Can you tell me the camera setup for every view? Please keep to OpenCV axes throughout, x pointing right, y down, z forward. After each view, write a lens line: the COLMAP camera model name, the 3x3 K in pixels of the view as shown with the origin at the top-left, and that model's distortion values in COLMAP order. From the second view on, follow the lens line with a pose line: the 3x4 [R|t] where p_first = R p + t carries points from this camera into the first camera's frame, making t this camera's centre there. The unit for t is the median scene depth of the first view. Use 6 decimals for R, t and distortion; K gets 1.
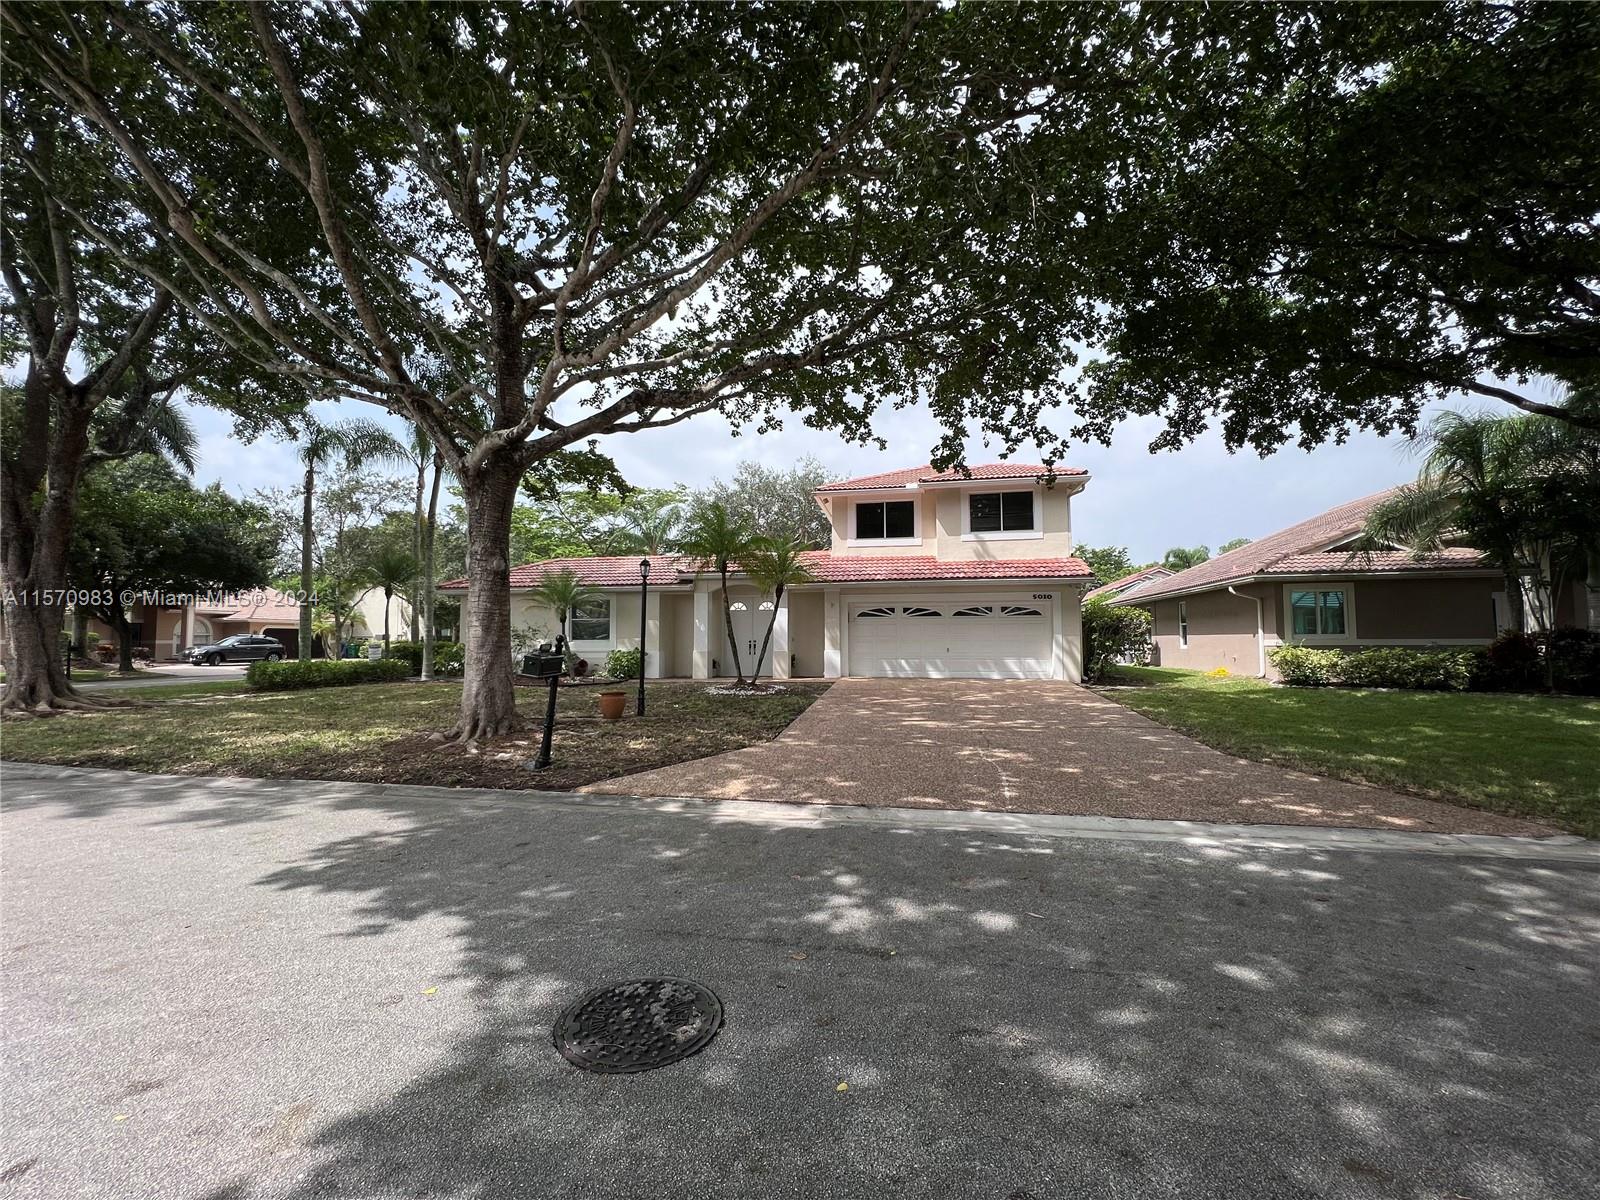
lens RADIAL K [[643.4, 0, 798.9], [0, 643.4, 614.8], [0, 0, 1]] dist [0.001011, -0.000004]
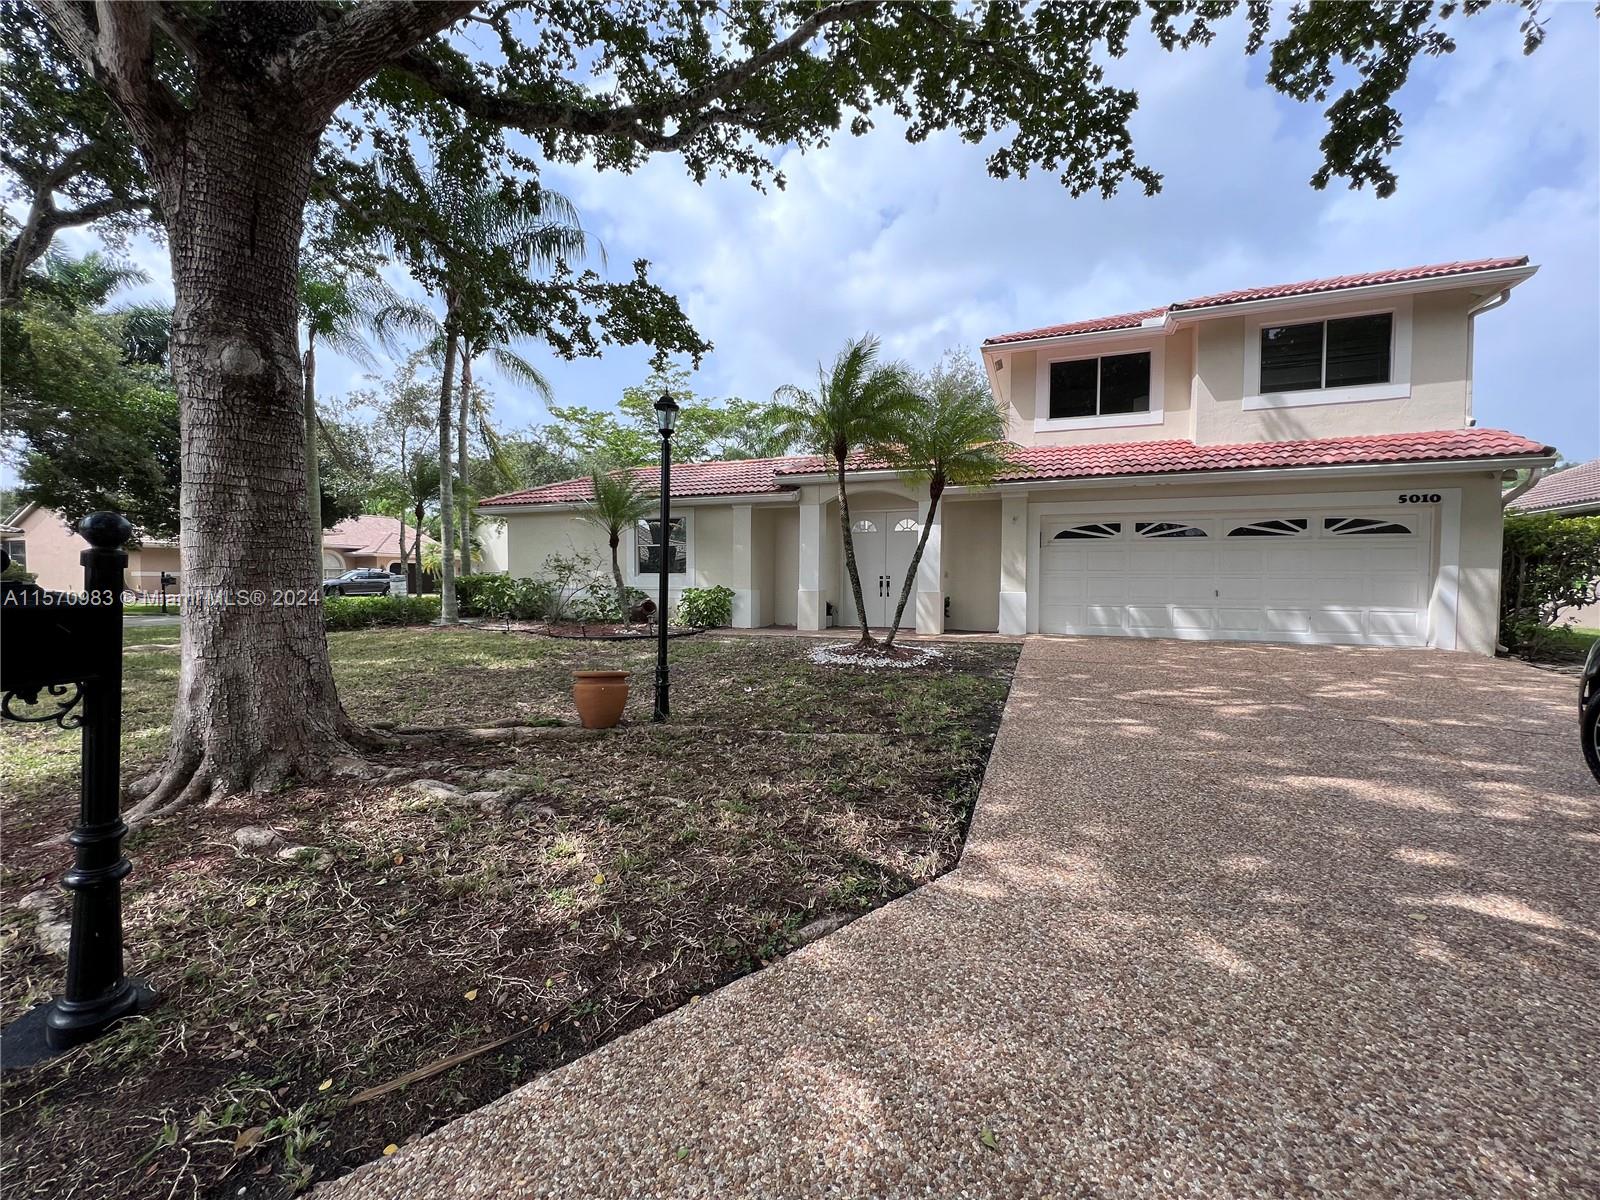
lens RADIAL K [[643.2, 0, 799.8], [0, 643.2, 601.9], [0, 0, 1]] dist [0.000617, -0.000138]
pose [[0.980567, 0.014786, -0.195628, -0.029730], [-0.000389, 0.997300, 0.073432, 0.019307], [0.196185, -0.071929, 0.977925, 0.340323]]
